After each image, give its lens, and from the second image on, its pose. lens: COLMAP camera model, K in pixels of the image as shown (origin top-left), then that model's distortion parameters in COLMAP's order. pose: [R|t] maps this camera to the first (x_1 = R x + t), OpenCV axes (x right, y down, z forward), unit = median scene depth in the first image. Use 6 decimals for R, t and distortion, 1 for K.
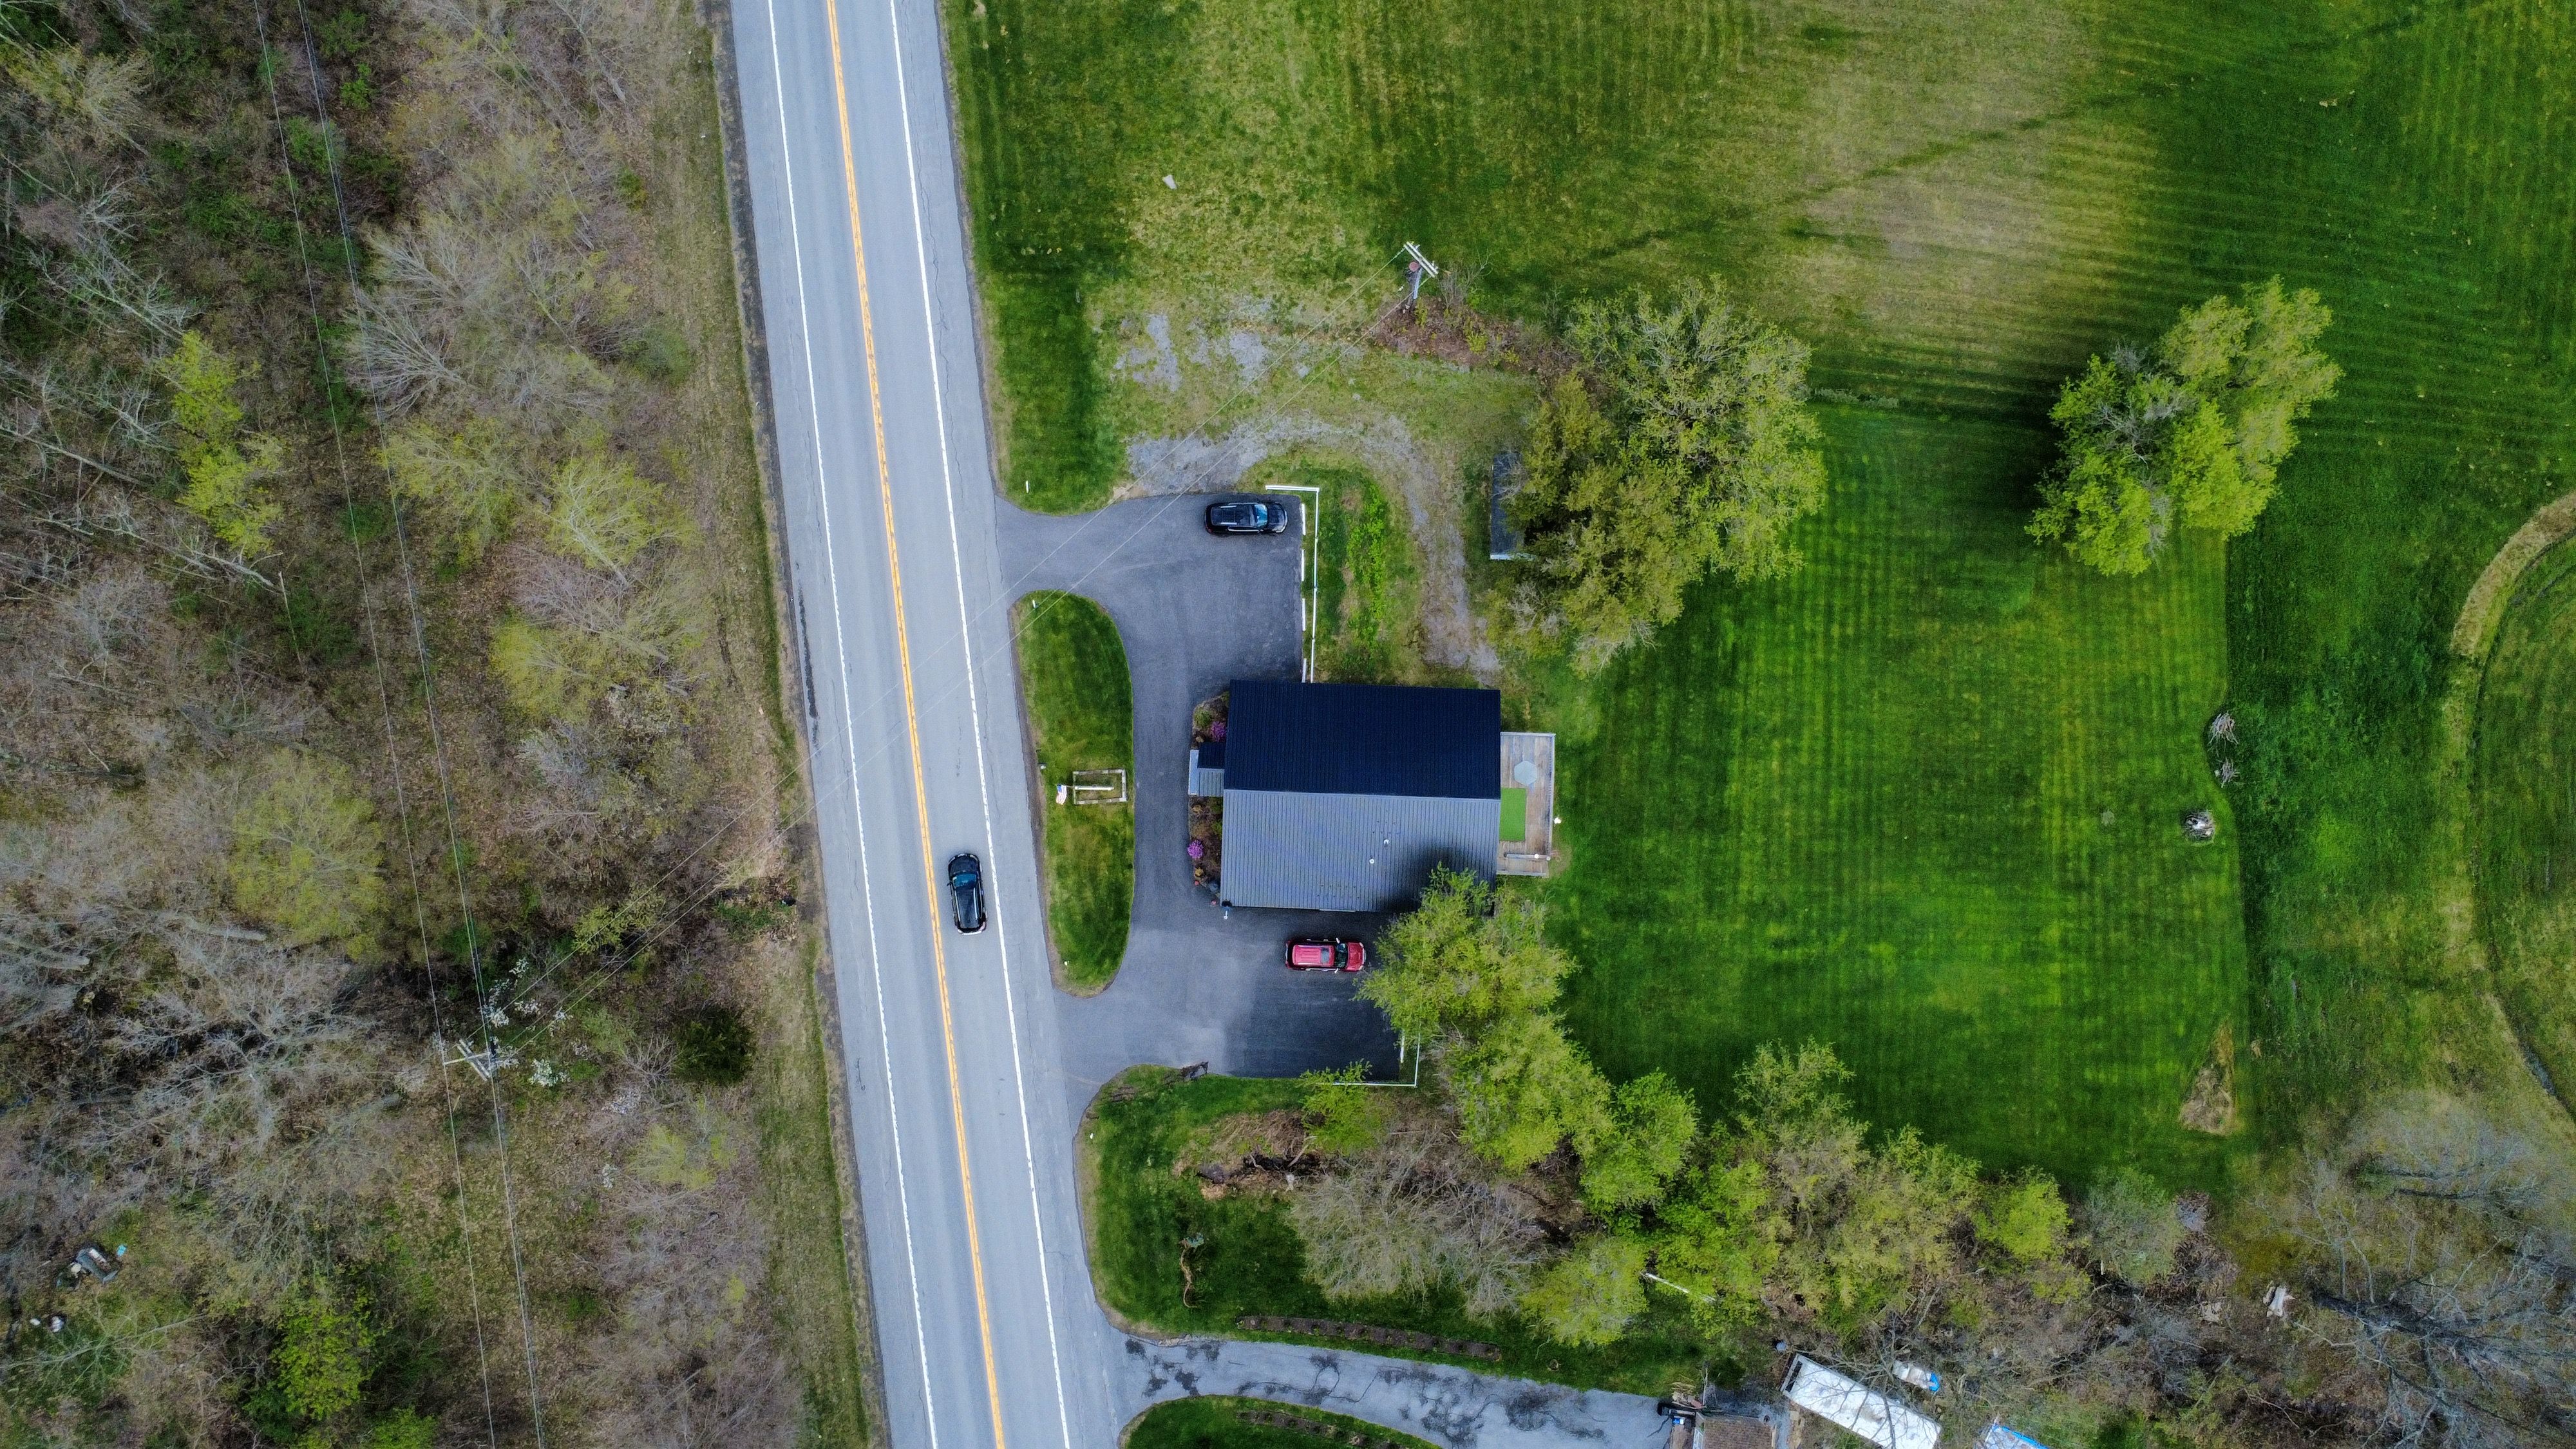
lens RADIAL K [[1884.0, 0, 1282.5], [0, 1884.0, 712.8], [0, 0, 1]] dist [0.001278, -0.003868]
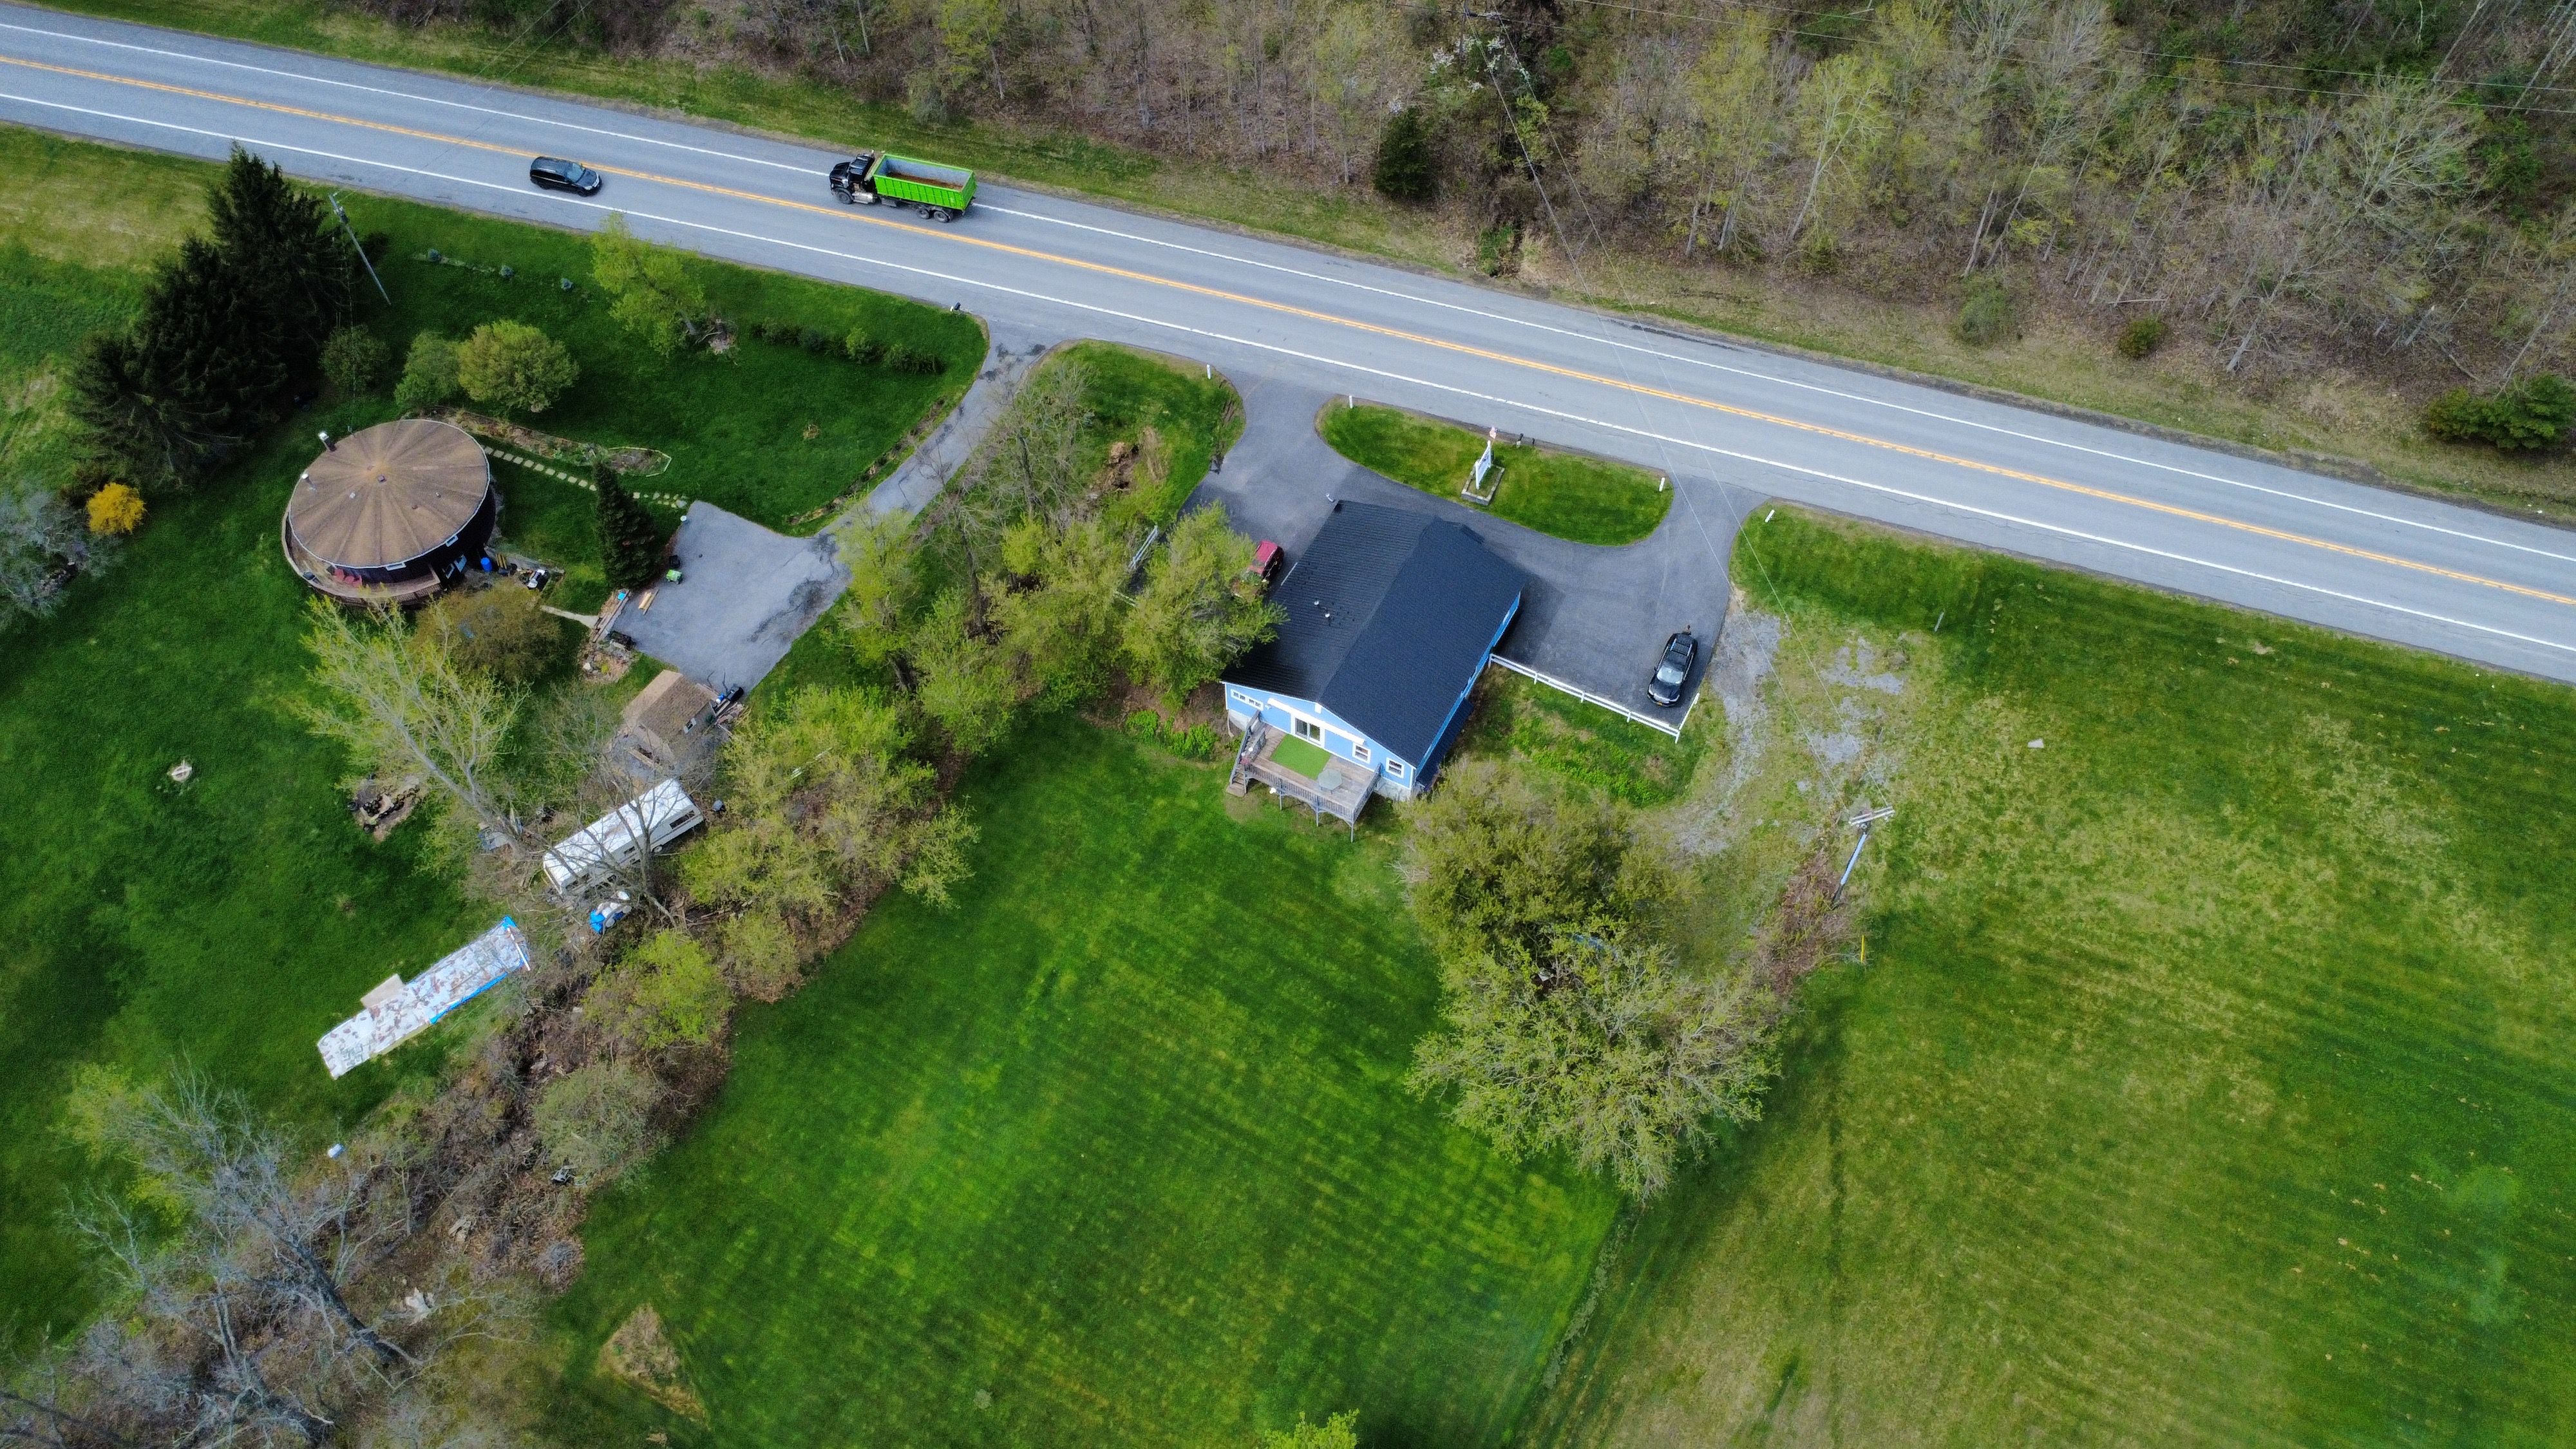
lens RADIAL K [[1884.0, 0, 1284.9], [0, 1884.0, 714.9], [0, 0, 1]] dist [0.001278, -0.003868]
pose [[-0.436769, 0.749722, -0.497142, 0.597358], [-0.894101, -0.300930, 0.331700, -0.261024], [0.099078, 0.589372, 0.801763, 0.181115]]
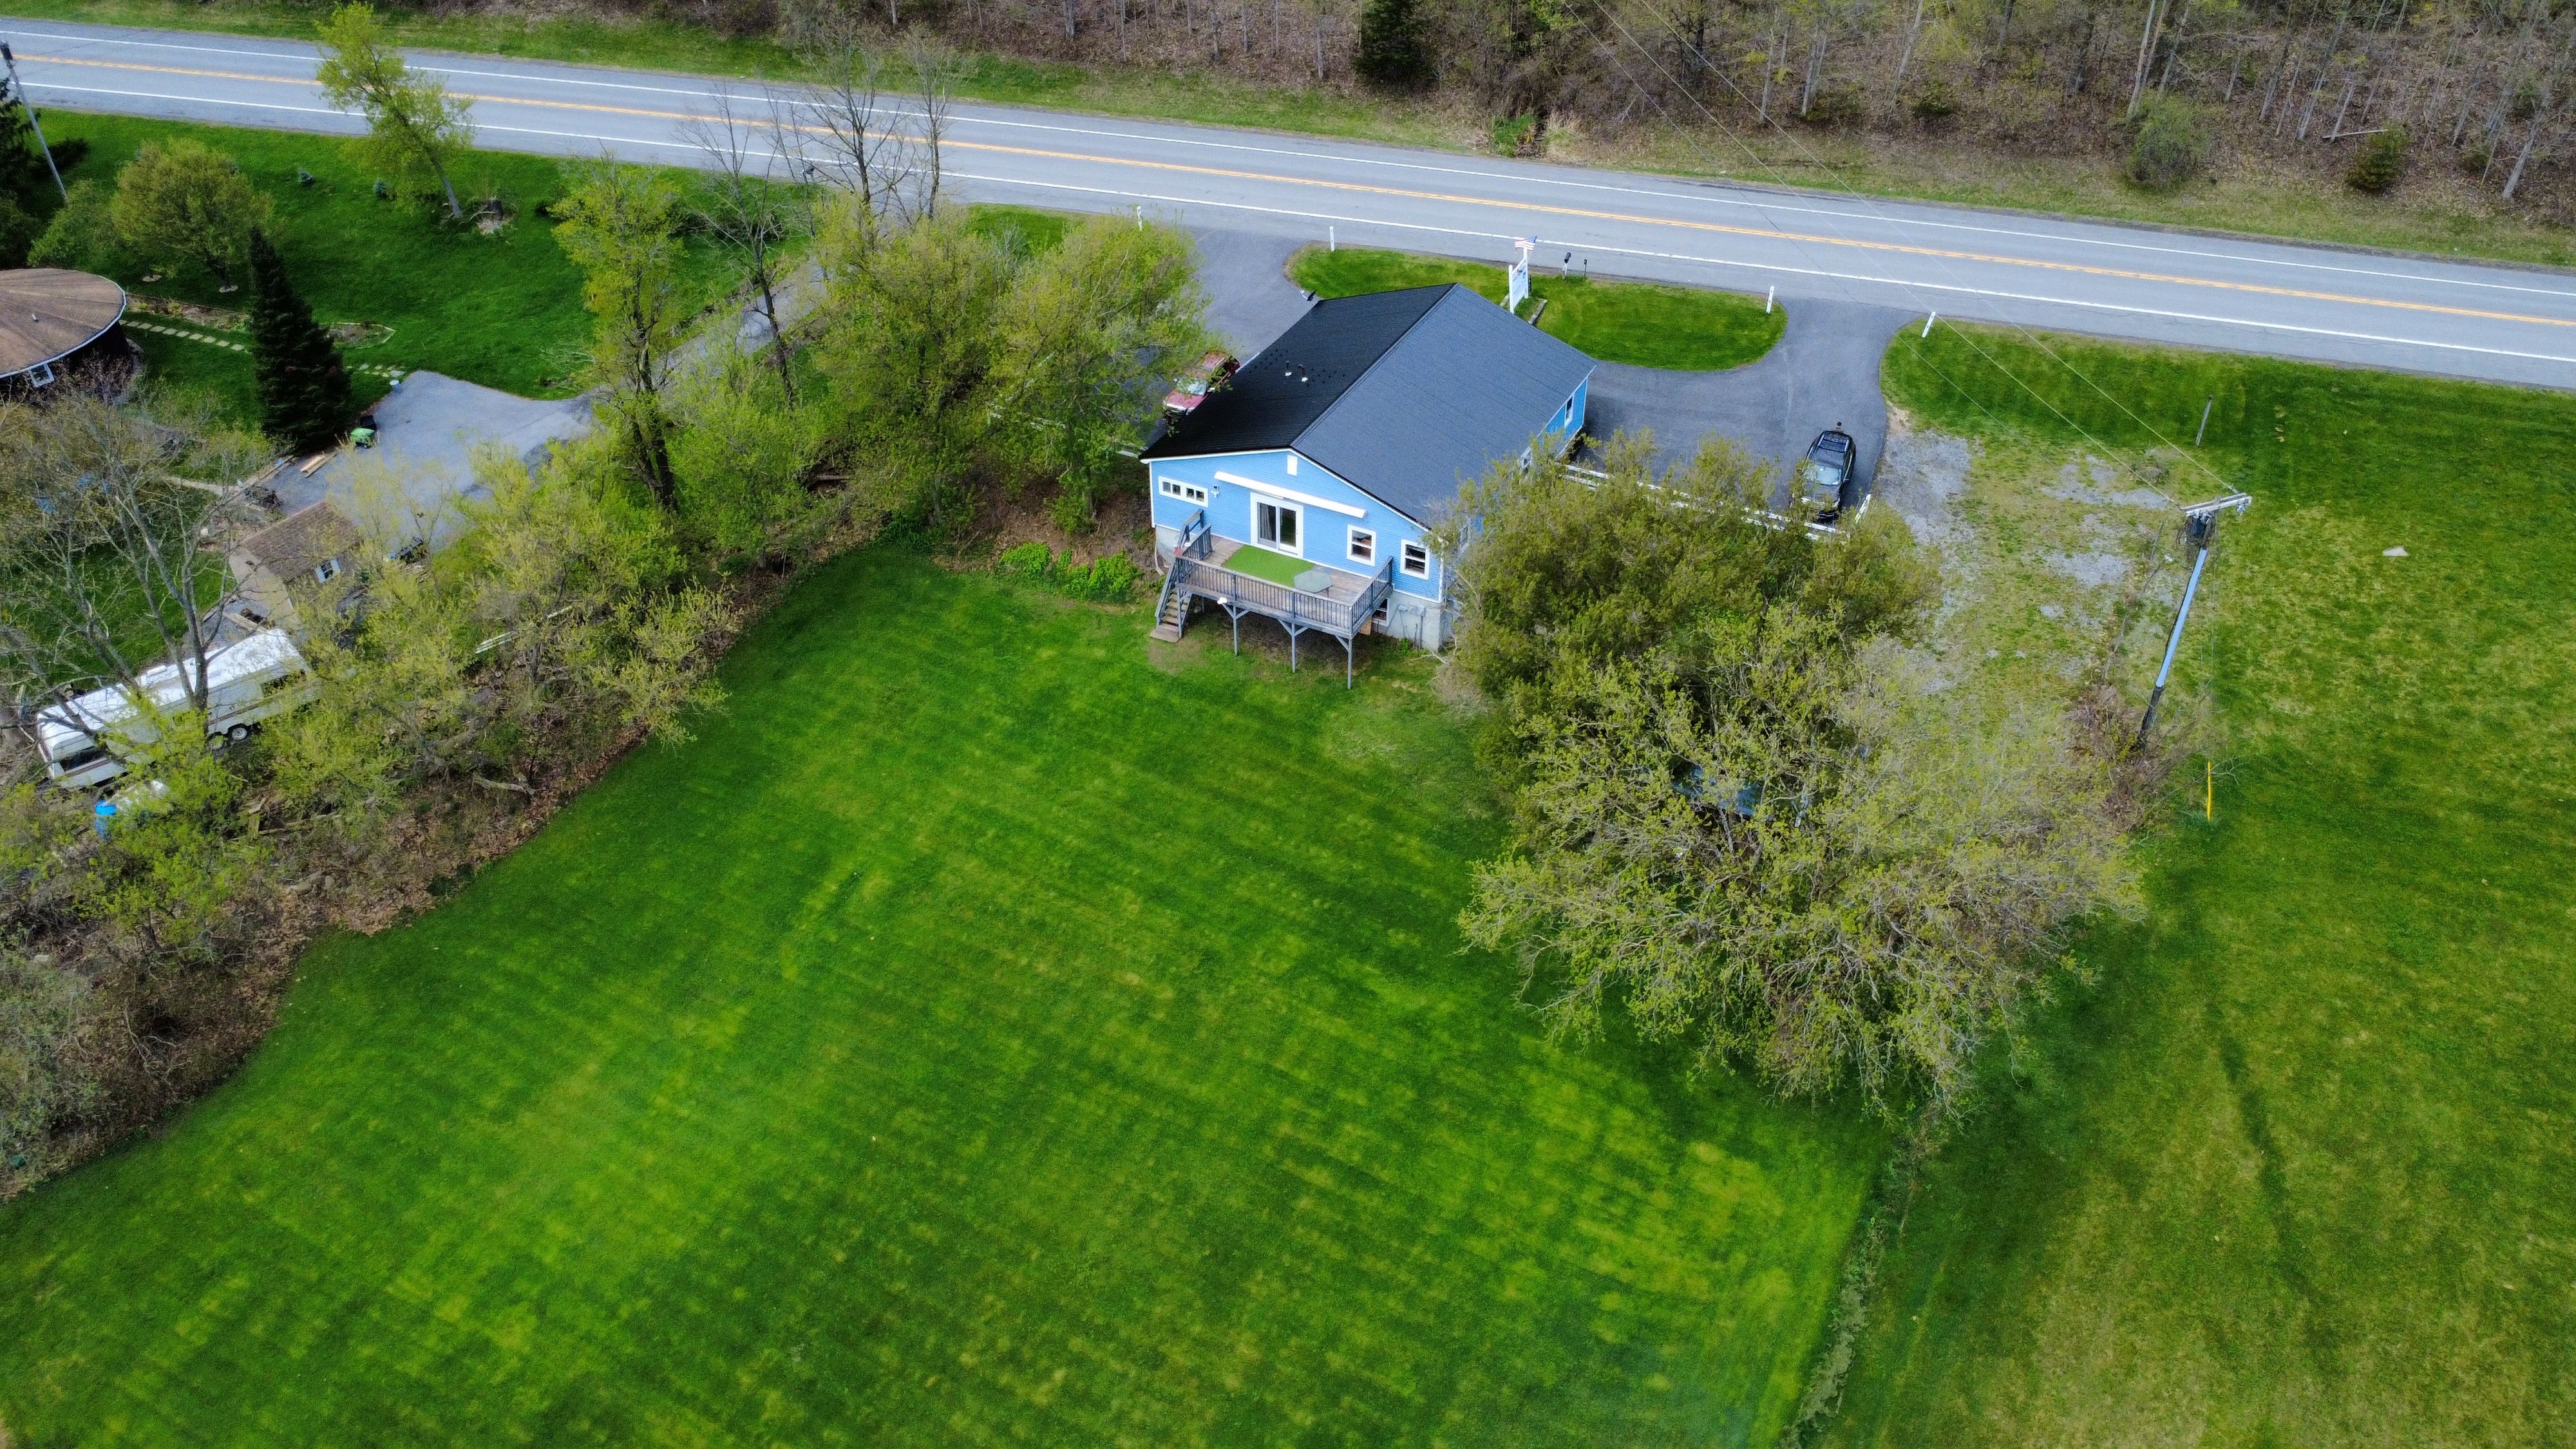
lens RADIAL K [[1884.0, 0, 1285.9], [0, 1884.0, 708.3], [0, 0, 1]] dist [0.001278, -0.003868]
pose [[-0.421515, 0.552755, -0.718880, 0.597351], [-0.901578, -0.170322, 0.397678, -0.213011], [0.097377, 0.815753, 0.570144, 0.666117]]
